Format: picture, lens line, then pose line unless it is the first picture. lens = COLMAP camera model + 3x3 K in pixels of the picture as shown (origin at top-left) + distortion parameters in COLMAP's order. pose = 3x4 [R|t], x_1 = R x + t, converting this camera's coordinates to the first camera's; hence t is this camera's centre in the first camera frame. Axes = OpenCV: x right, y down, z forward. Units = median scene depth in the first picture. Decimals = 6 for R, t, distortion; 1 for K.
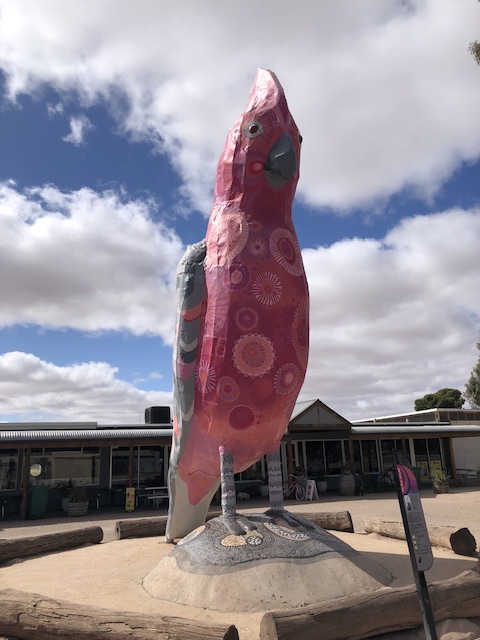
lens RADIAL K [[526.3, 0, 240.0], [0, 526.3, 320.0], [0, 0, 1]] dist [0.028644, -0.001621]
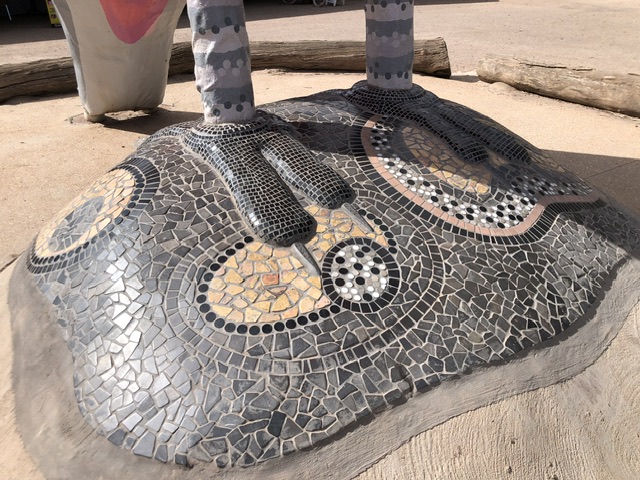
lens RADIAL K [[526.3, 0, 320.0], [0, 526.3, 240.0], [0, 0, 1]] dist [0.028644, -0.001621]
pose [[0.987456, -0.065628, 0.143611, -0.017543], [-0.051358, 0.726573, 0.685167, 0.228462], [-0.149310, -0.683947, 0.714089, 0.761854]]
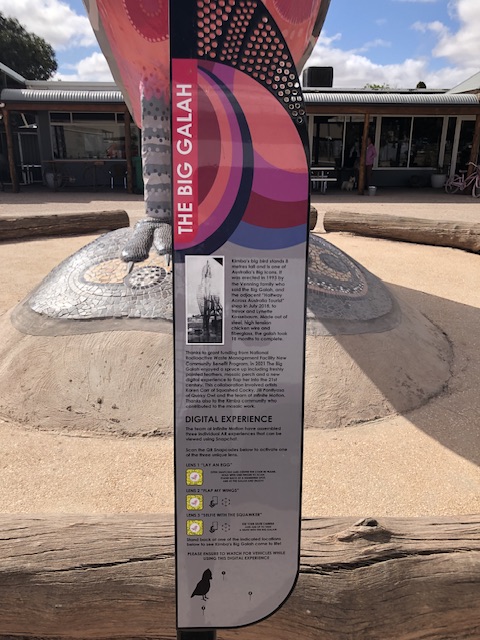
lens RADIAL K [[526.3, 0, 240.0], [0, 526.3, 320.0], [0, 0, 1]] dist [0.028644, -0.001621]
pose [[0.923249, 0.162458, -0.348165, 0.252180], [0.056407, 0.839067, 0.541096, 0.171801], [0.380039, -0.519205, 0.765504, 0.572447]]
